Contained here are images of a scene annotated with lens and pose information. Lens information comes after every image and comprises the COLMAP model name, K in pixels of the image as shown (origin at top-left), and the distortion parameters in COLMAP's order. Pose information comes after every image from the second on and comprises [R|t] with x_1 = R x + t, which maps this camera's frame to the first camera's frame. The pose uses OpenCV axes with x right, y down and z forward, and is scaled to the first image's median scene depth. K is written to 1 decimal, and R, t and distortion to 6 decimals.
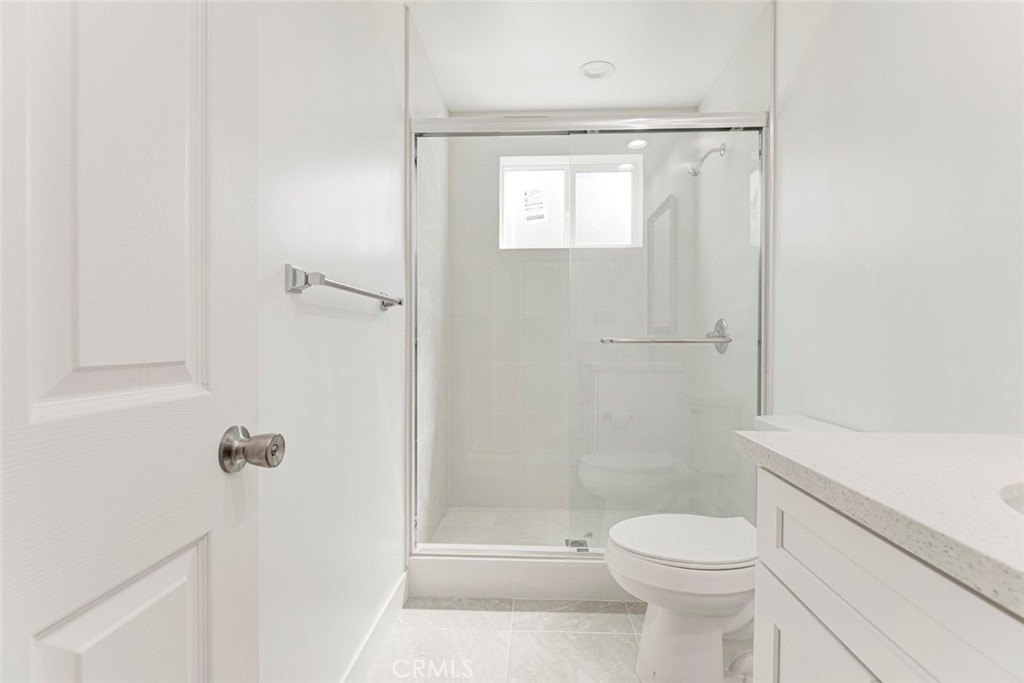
lens RADIAL K [[472.7, 0, 513.5], [0, 472.7, 345.6], [0, 0, 1]] dist [-0.013804, -0.000210]
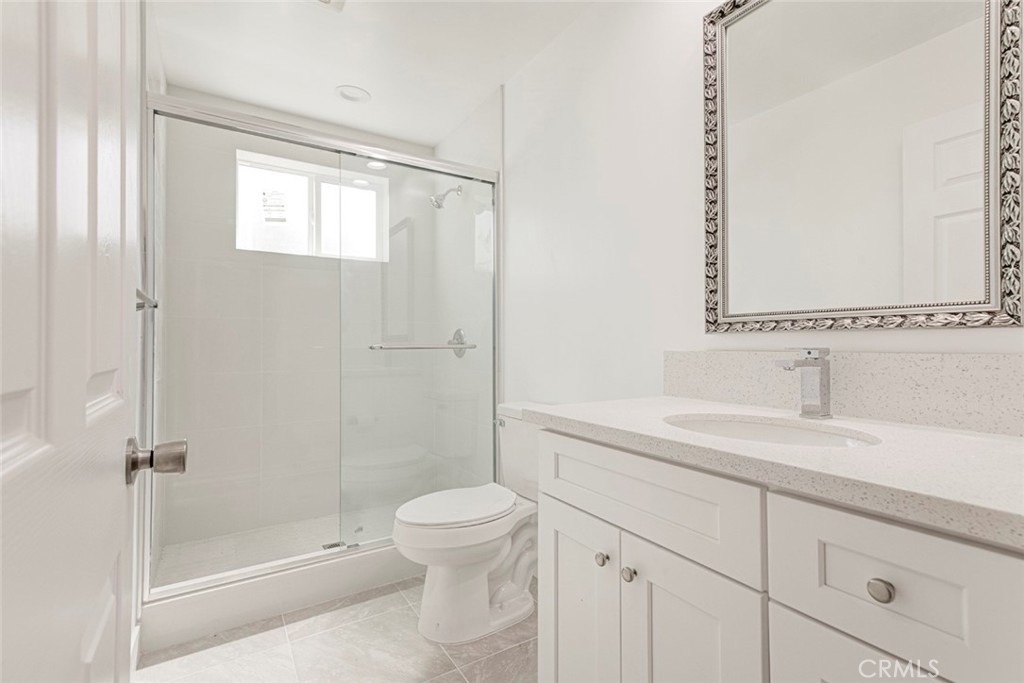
lens RADIAL K [[469.4, 0, 510.8], [0, 469.4, 340.3], [0, 0, 1]] dist [-0.002588, -0.000131]
pose [[0.819160, 0.001683, 0.573563, -0.165219], [0.013272, 0.999672, -0.021888, 0.000799], [-0.573412, 0.025542, 0.818869, -0.074438]]
